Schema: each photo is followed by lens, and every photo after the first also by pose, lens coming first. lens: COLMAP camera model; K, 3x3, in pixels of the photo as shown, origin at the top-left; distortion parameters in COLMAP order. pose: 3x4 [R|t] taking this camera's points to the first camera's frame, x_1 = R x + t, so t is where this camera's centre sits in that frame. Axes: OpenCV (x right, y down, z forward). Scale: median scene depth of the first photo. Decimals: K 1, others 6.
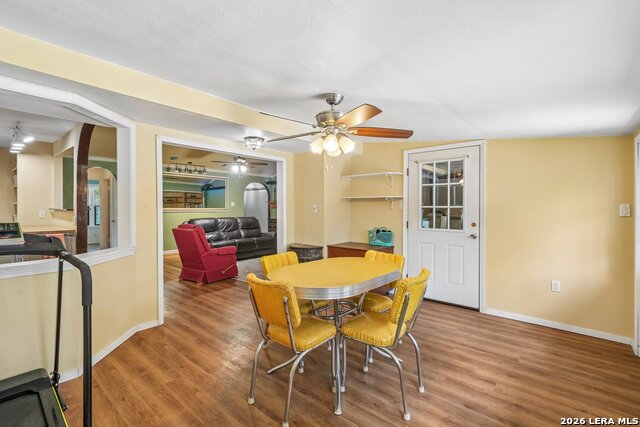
lens RADIAL K [[288.1, 0, 315.9], [0, 288.1, 211.5], [0, 0, 1]] dist [0.009005, 0.003075]
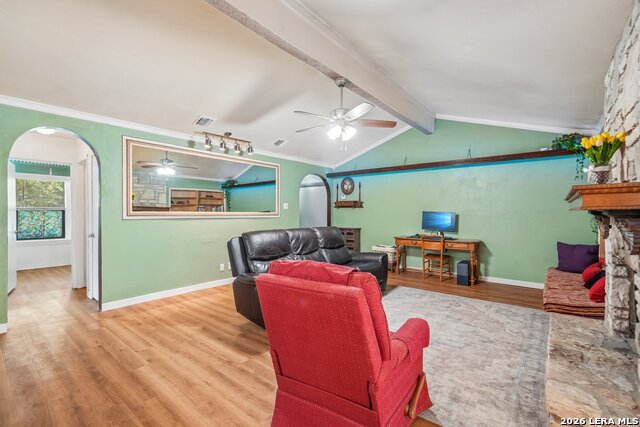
lens RADIAL K [[282.6, 0, 322.6], [0, 282.6, 215.2], [0, 0, 1]] dist [0.011381, -0.000536]
pose [[0.999514, 0.001722, 0.031136, -0.214357], [-0.001652, 0.999996, -0.002260, -0.002883], [-0.031139, 0.002207, 0.999513, 0.342066]]
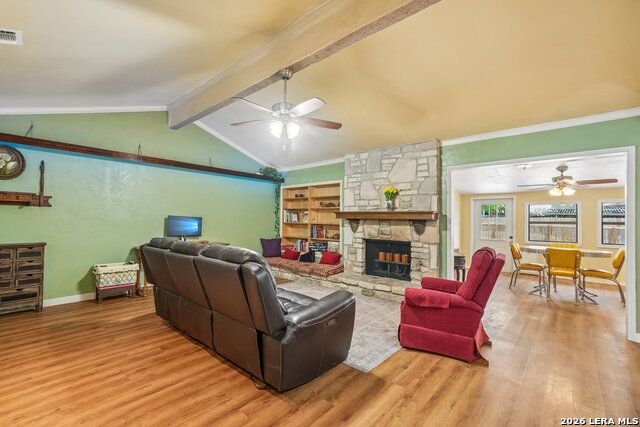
lens RADIAL K [[282.6, 0, 318.9], [0, 282.6, 216.2], [0, 0, 1]] dist [0.011381, -0.000536]
pose [[0.022701, 0.014271, 0.999640, -0.489469], [-0.003578, 0.999893, -0.014193, -0.005069], [-0.999736, -0.003254, 0.022749, 0.640349]]
